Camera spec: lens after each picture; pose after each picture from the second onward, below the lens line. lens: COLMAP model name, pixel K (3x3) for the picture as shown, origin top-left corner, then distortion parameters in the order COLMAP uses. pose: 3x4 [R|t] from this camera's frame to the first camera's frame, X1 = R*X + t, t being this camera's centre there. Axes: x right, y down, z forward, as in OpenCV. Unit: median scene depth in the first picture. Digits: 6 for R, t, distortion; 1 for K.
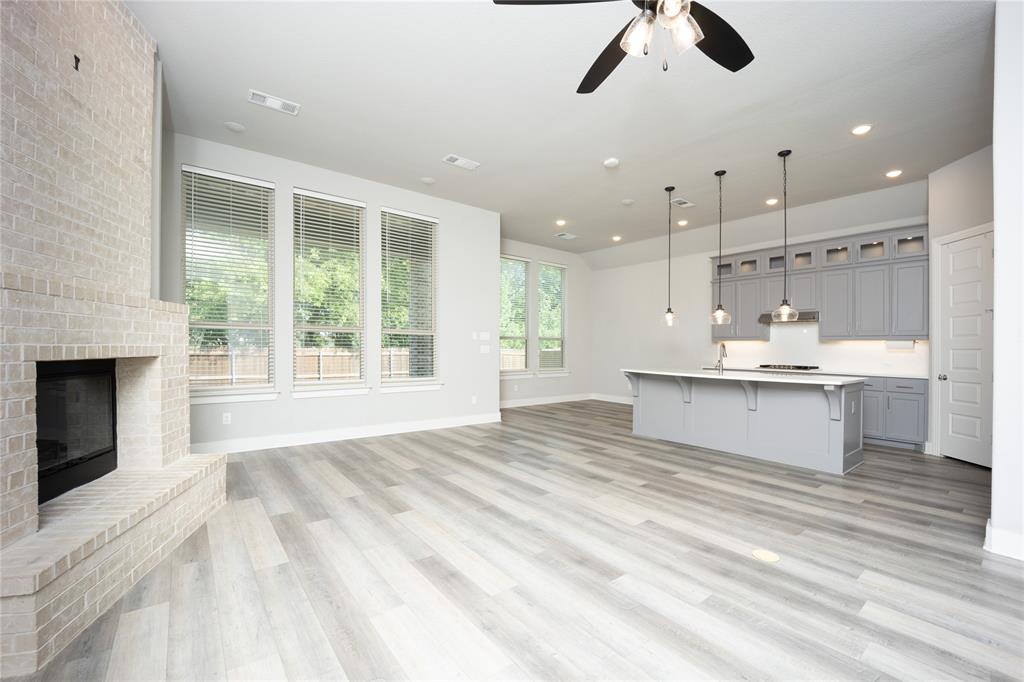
lens RADIAL K [[408.3, 0, 530.8], [0, 408.3, 345.2], [0, 0, 1]] dist [-0.019877, -0.000059]
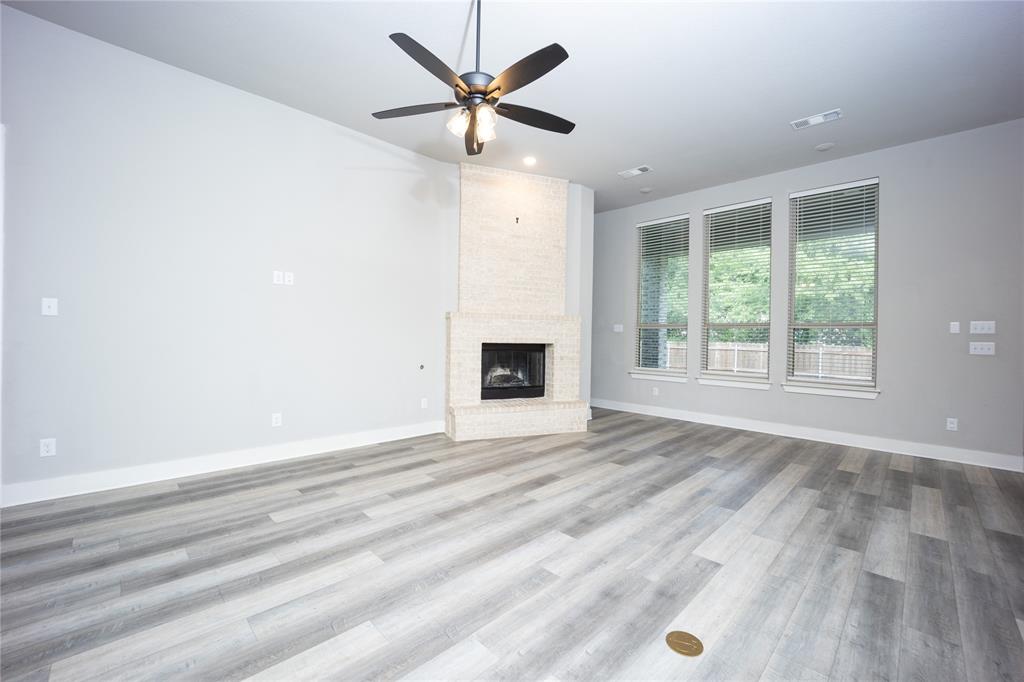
lens RADIAL K [[413.3, 0, 516.3], [0, 413.3, 340.0], [0, 0, 1]] dist [-0.022129, -0.000409]
pose [[0.123428, -0.003510, -0.992347, 0.904258], [-0.009898, 0.999940, -0.004768, 0.015312], [0.992304, 0.010410, 0.123386, 0.466388]]
